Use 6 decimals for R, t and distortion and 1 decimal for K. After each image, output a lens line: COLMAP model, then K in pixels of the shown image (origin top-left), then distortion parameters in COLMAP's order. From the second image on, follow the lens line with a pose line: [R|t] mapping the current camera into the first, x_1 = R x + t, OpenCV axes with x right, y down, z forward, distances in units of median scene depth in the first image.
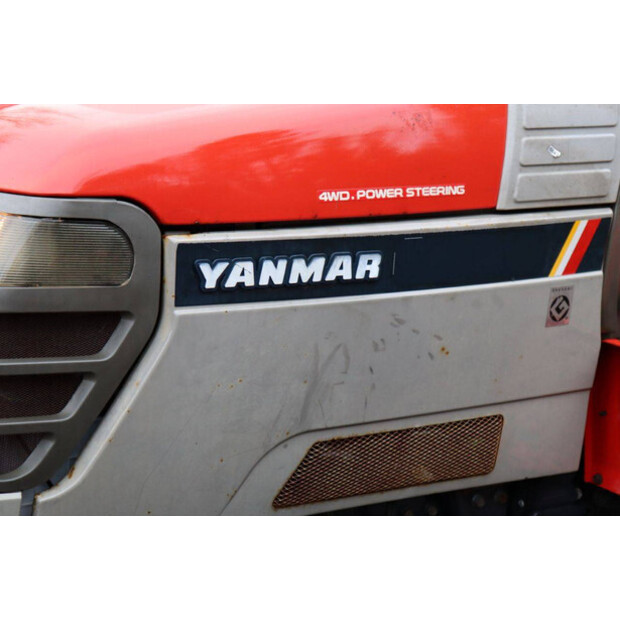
lens RADIAL K [[1452.4, 0, 314.2], [0, 1452.4, 310.2], [0, 0, 1]] dist [0.449496, 0.000000]
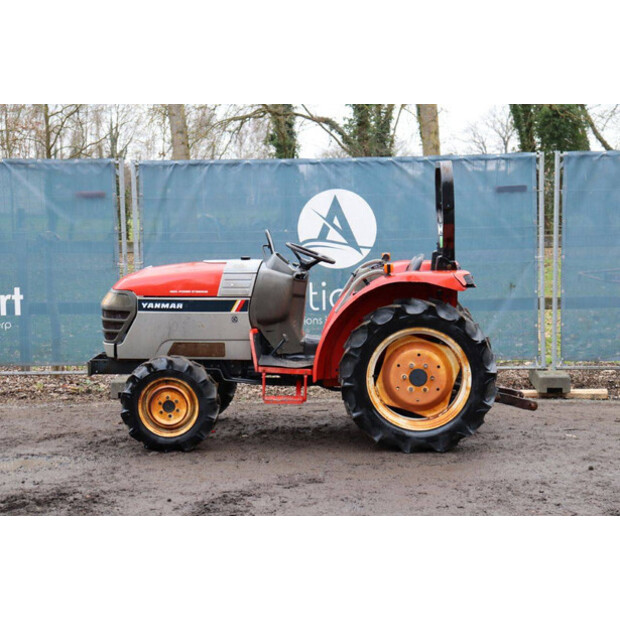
lens RADIAL K [[1138.2, 0, 305.8], [0, 1138.2, 311.4], [0, 0, 1]] dist [0.240827, 0.000000]
pose [[0.799917, 0.023275, -0.599659, 2.816792], [-0.087715, 0.993051, -0.078463, 0.265352], [0.593665, 0.115363, 0.796400, -1.907109]]
